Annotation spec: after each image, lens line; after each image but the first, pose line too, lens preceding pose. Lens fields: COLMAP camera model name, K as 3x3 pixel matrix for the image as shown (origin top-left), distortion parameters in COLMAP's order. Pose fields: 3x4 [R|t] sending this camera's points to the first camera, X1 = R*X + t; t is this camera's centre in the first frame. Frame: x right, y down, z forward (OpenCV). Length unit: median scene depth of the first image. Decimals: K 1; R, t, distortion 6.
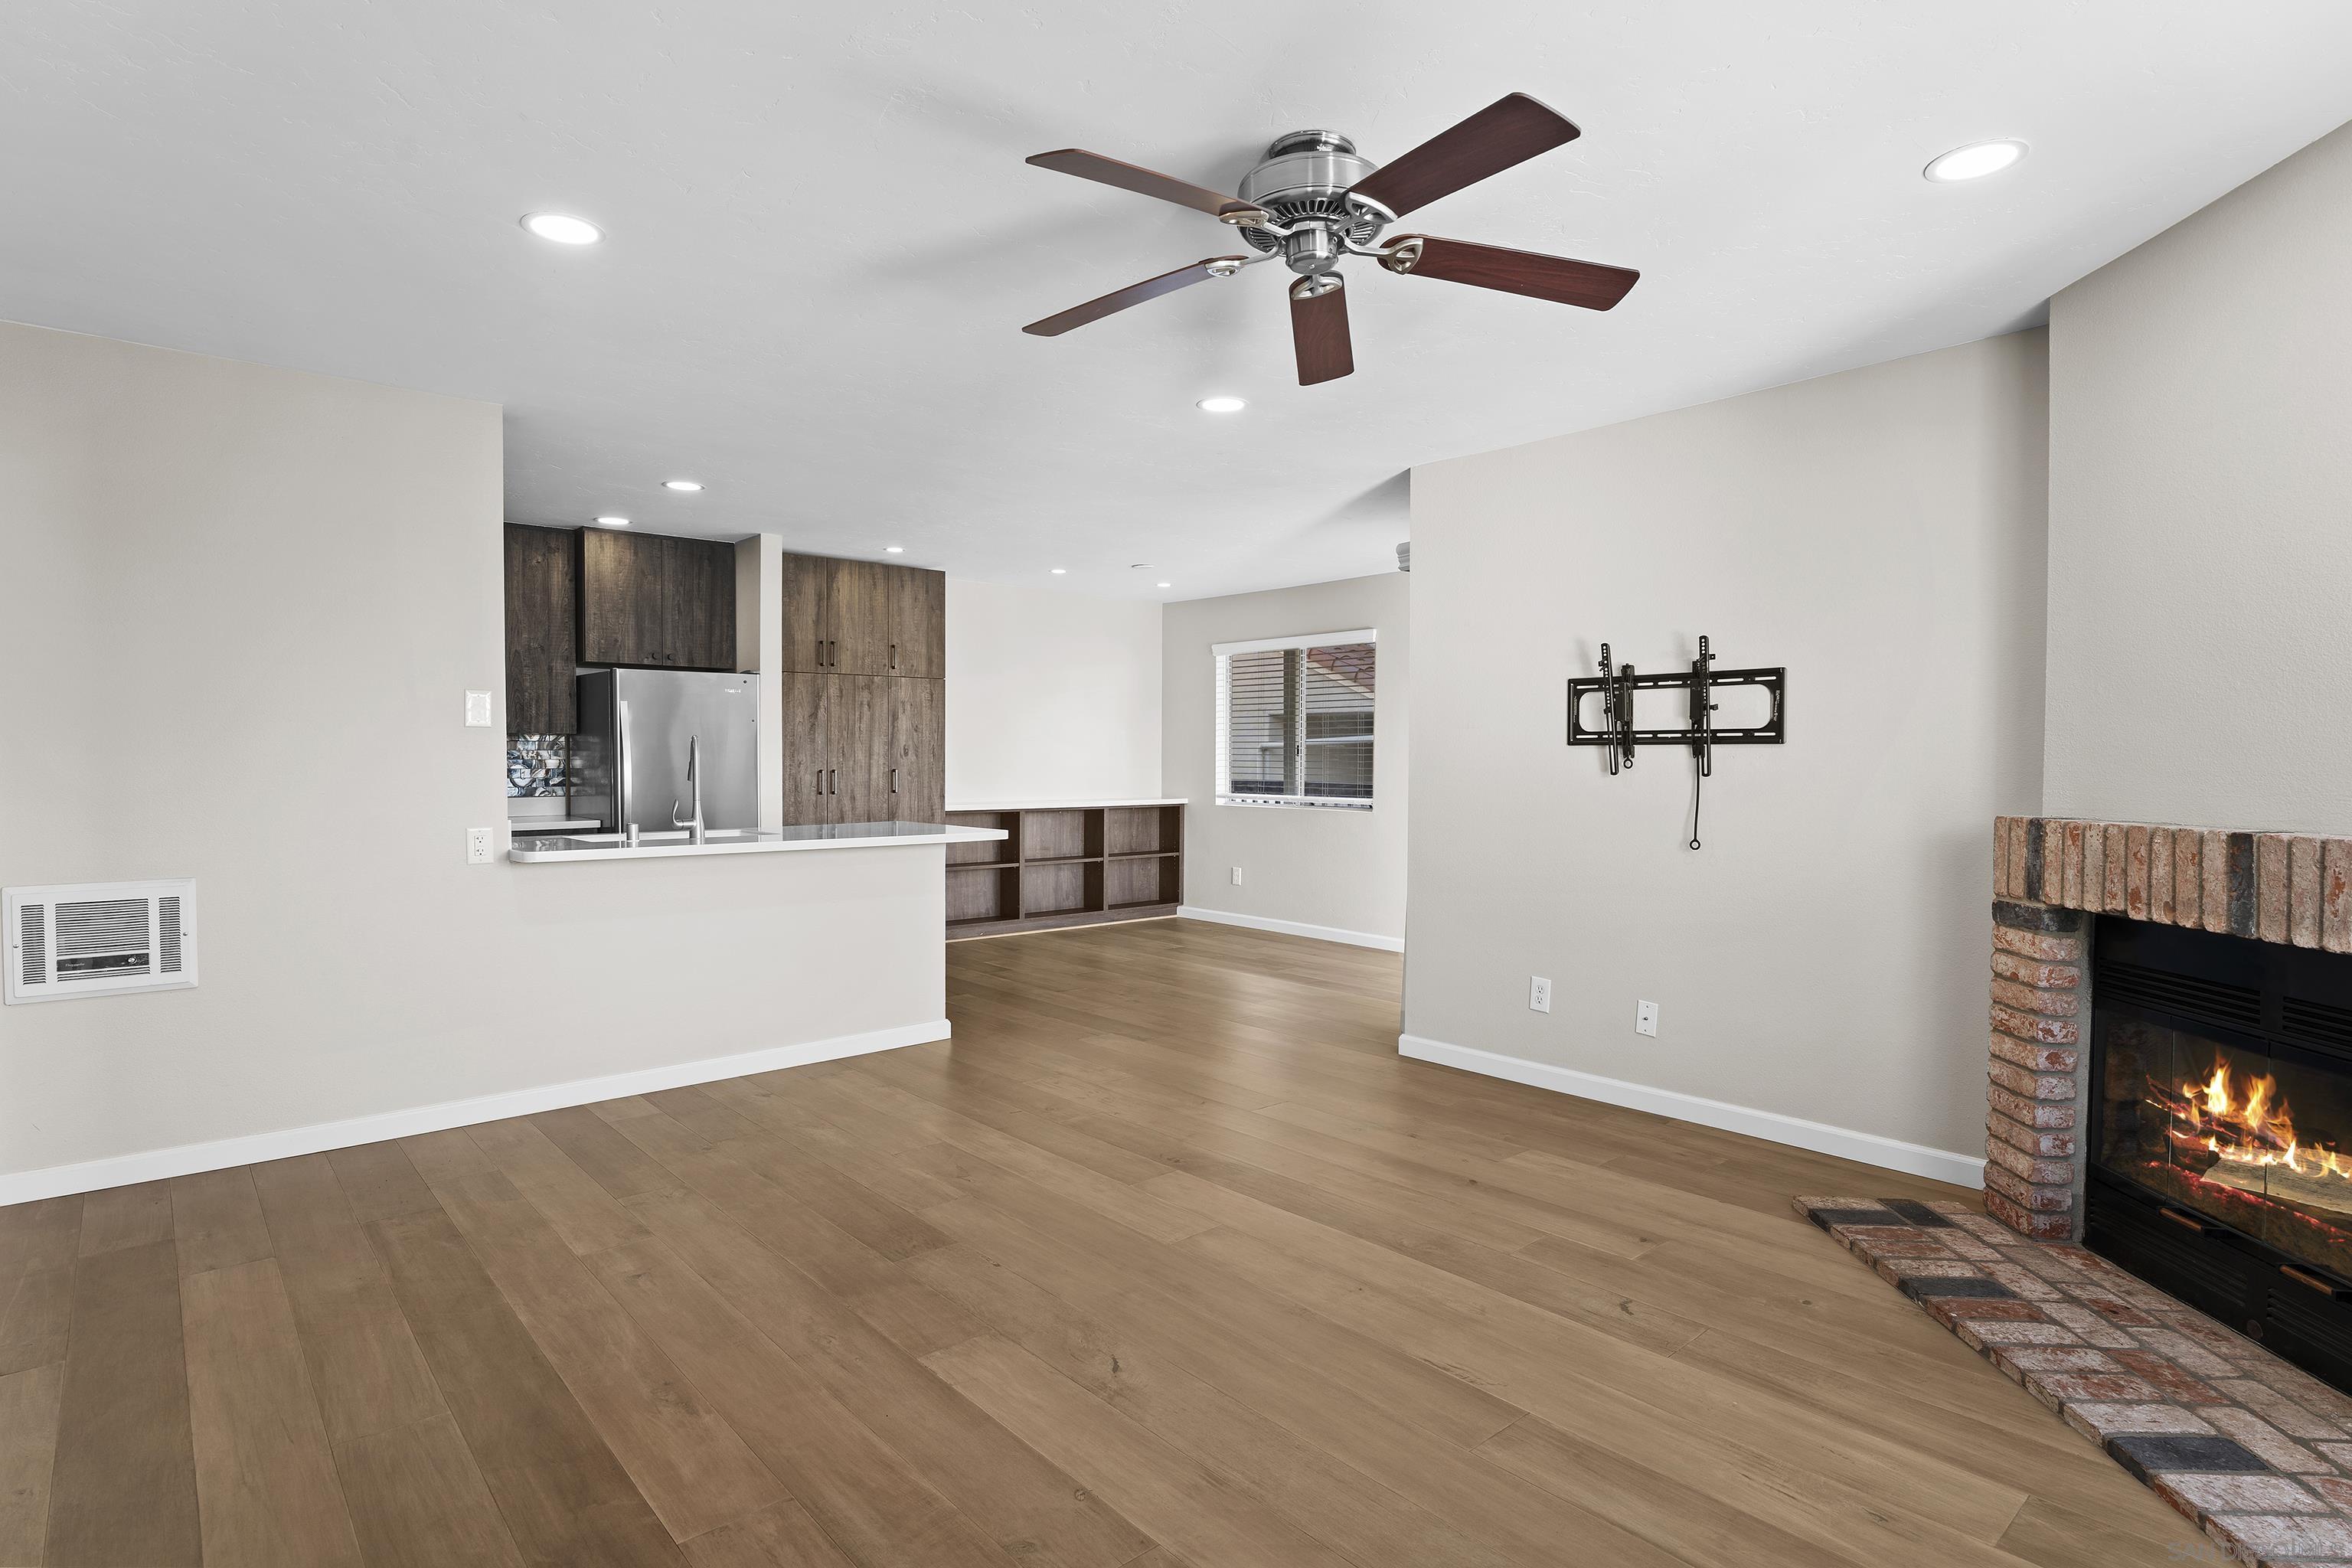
lens RADIAL K [[1203.2, 0, 1176.0], [0, 1203.2, 784.0], [0, 0, 1]] dist [-0.004003, 0.000057]
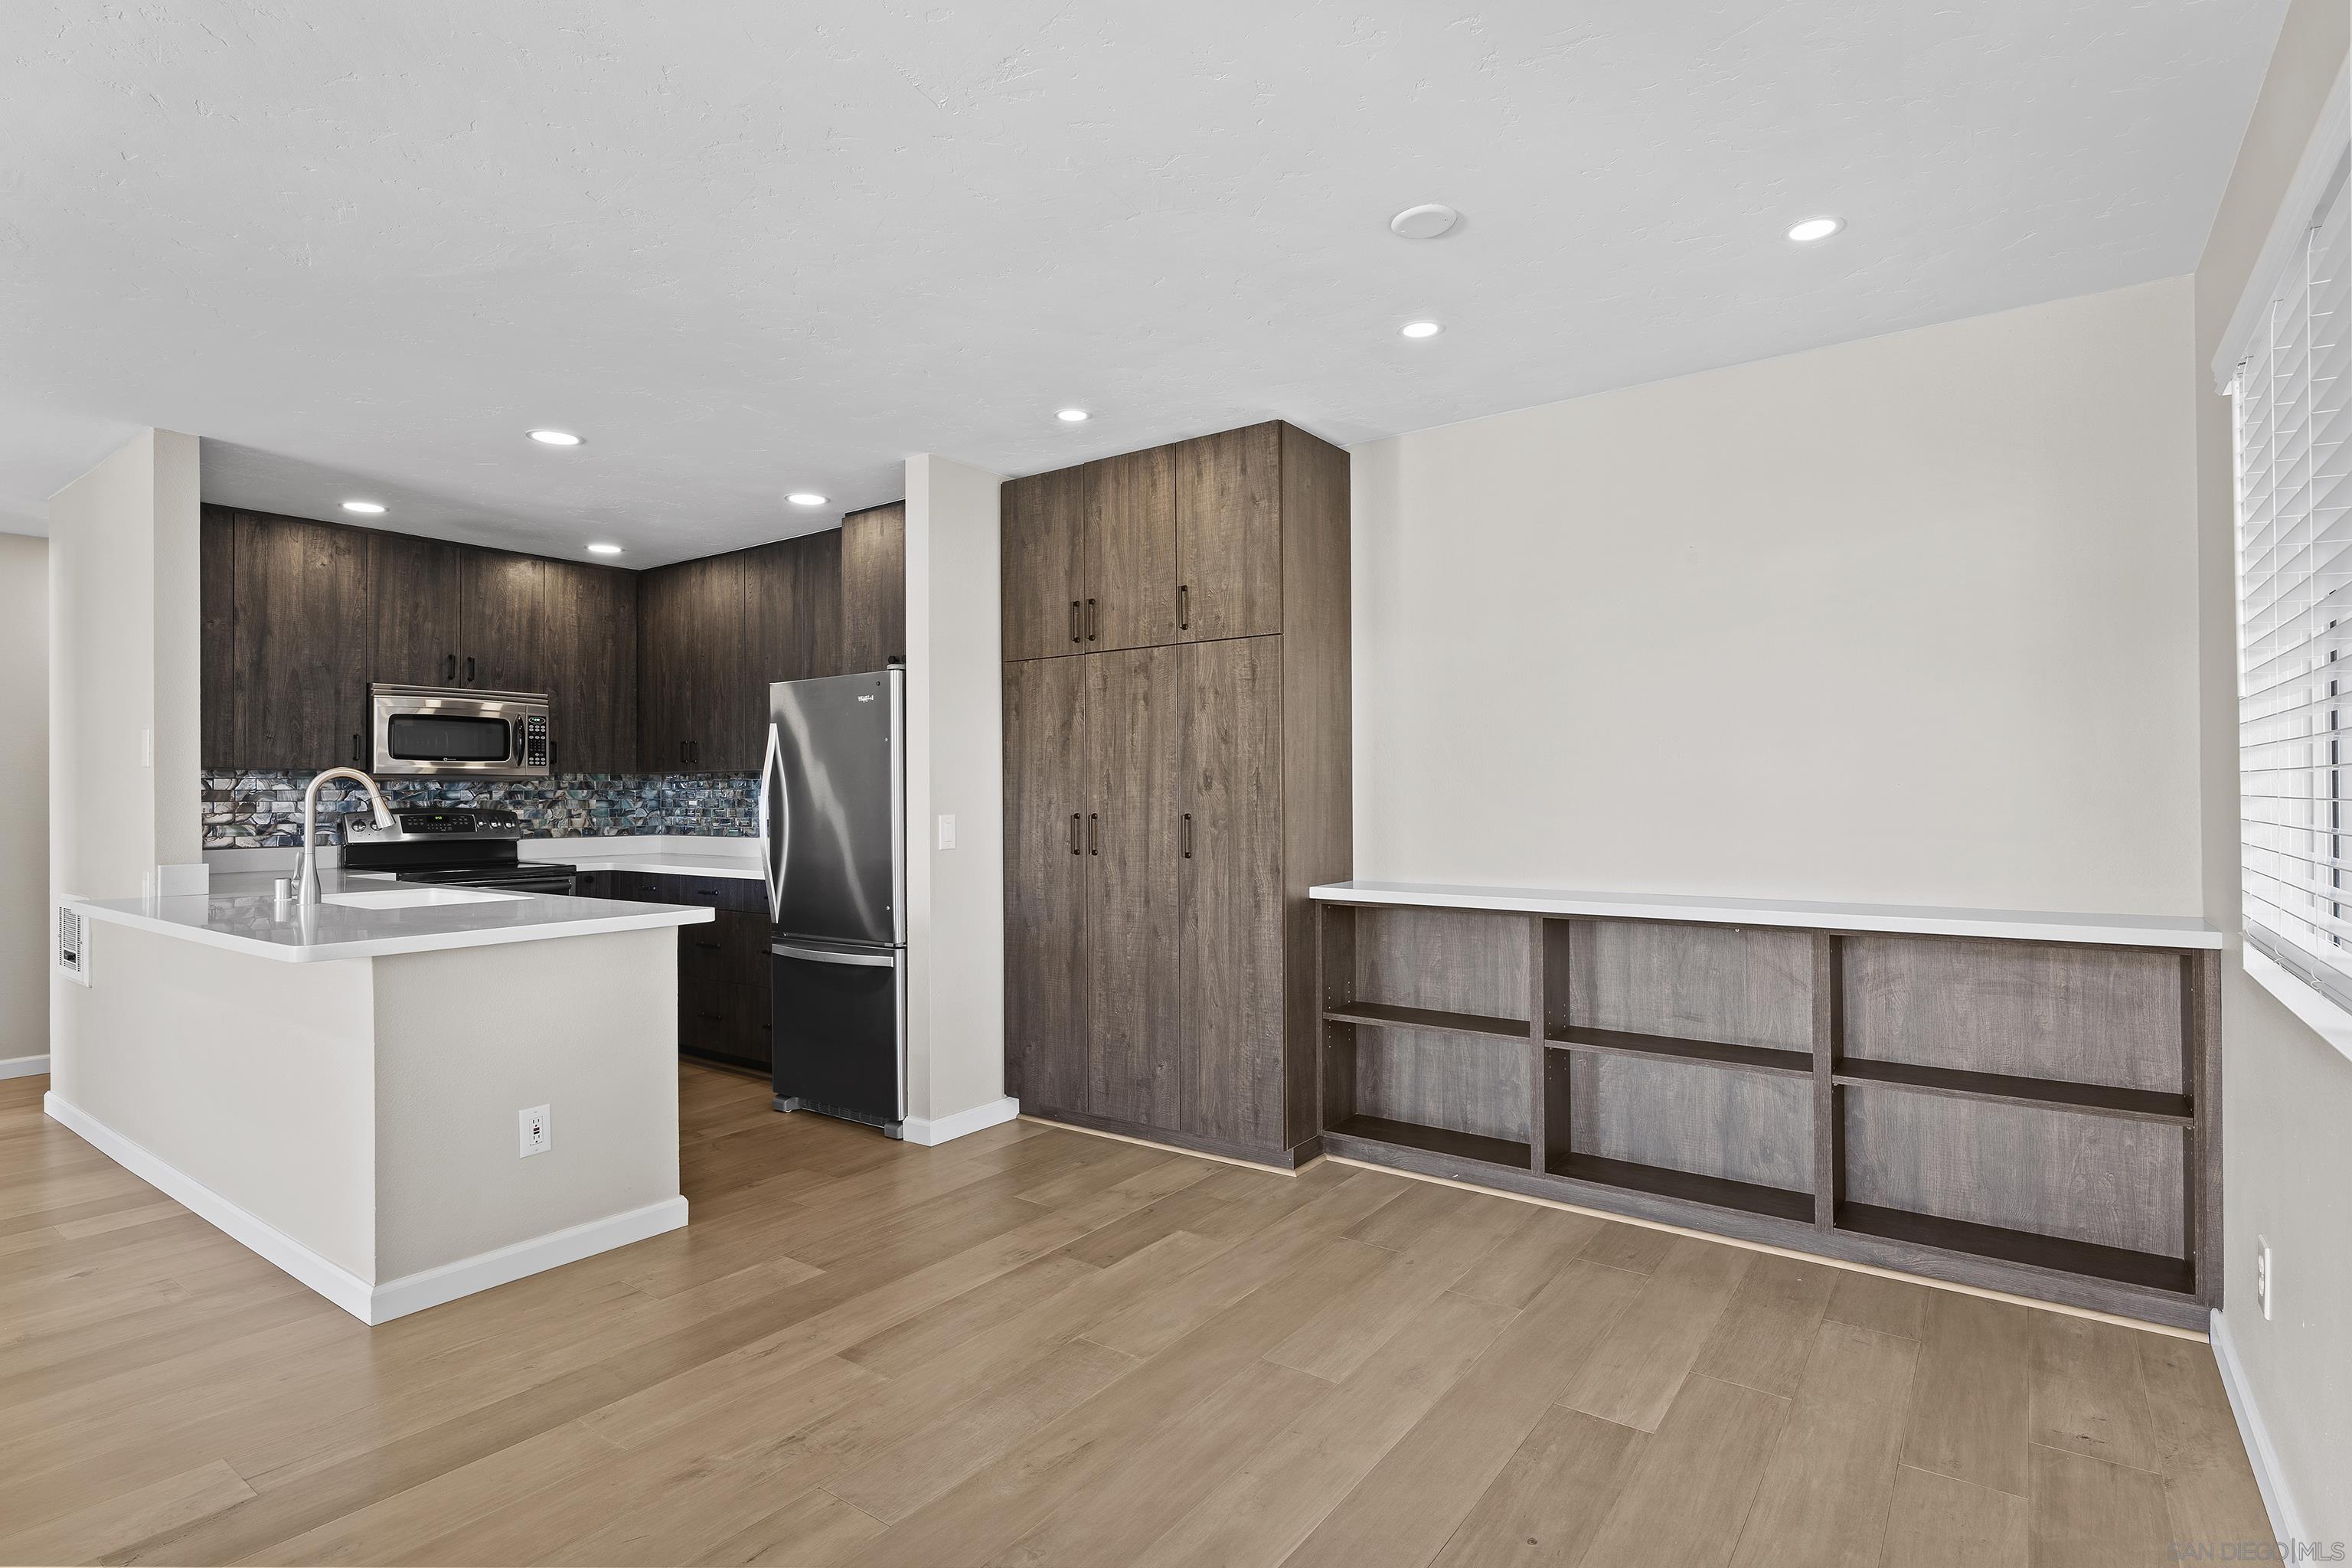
lens RADIAL K [[1174.8, 0, 1168.3], [0, 1174.8, 784.0], [0, 0, 1]] dist [-0.001351, 0.000603]
pose [[0.214263, -0.011375, -0.976710, 0.517011], [-0.016244, 0.999752, -0.015206, -0.032677], [0.976641, 0.019124, 0.214025, 1.623111]]
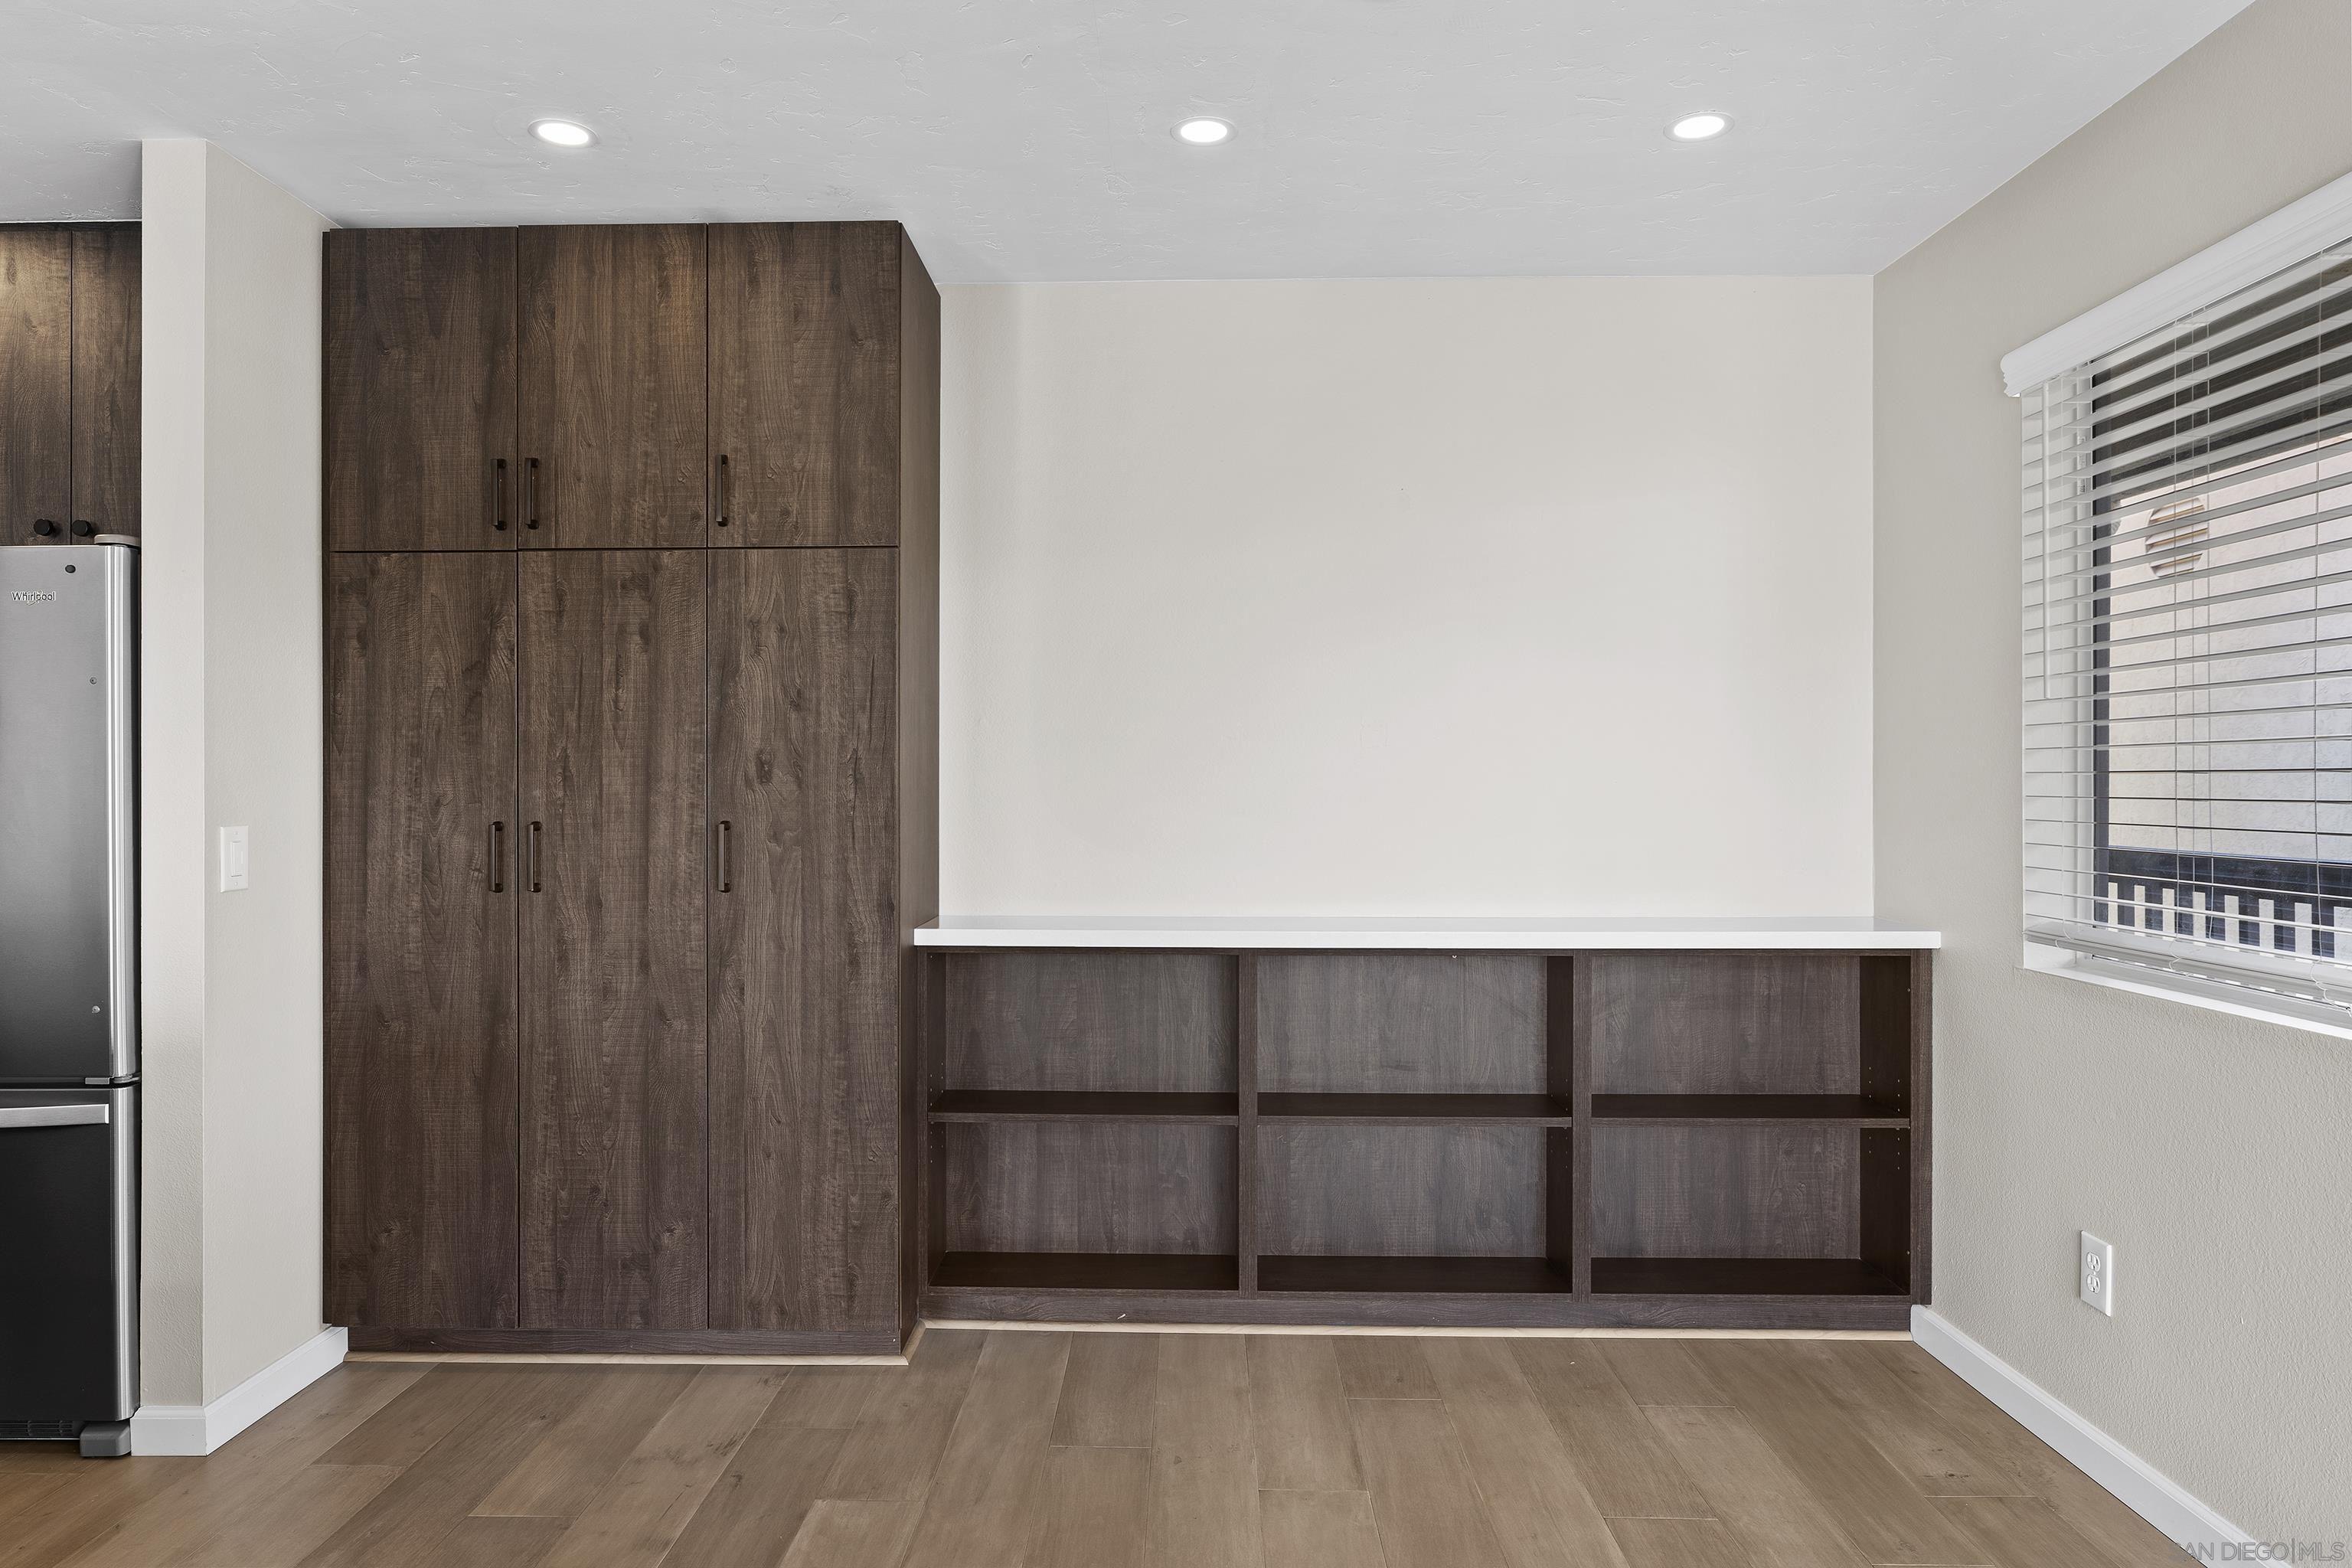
lens RADIAL K [[1451.2, 0, 1161.2], [0, 1451.2, 781.2], [0, 0, 1]] dist [-0.030158, 0.034137]
pose [[0.733093, -0.004513, -0.680113, 0.243653], [-0.013381, 0.999689, -0.021057, -0.031007], [0.679997, 0.024537, 0.732804, 1.451015]]
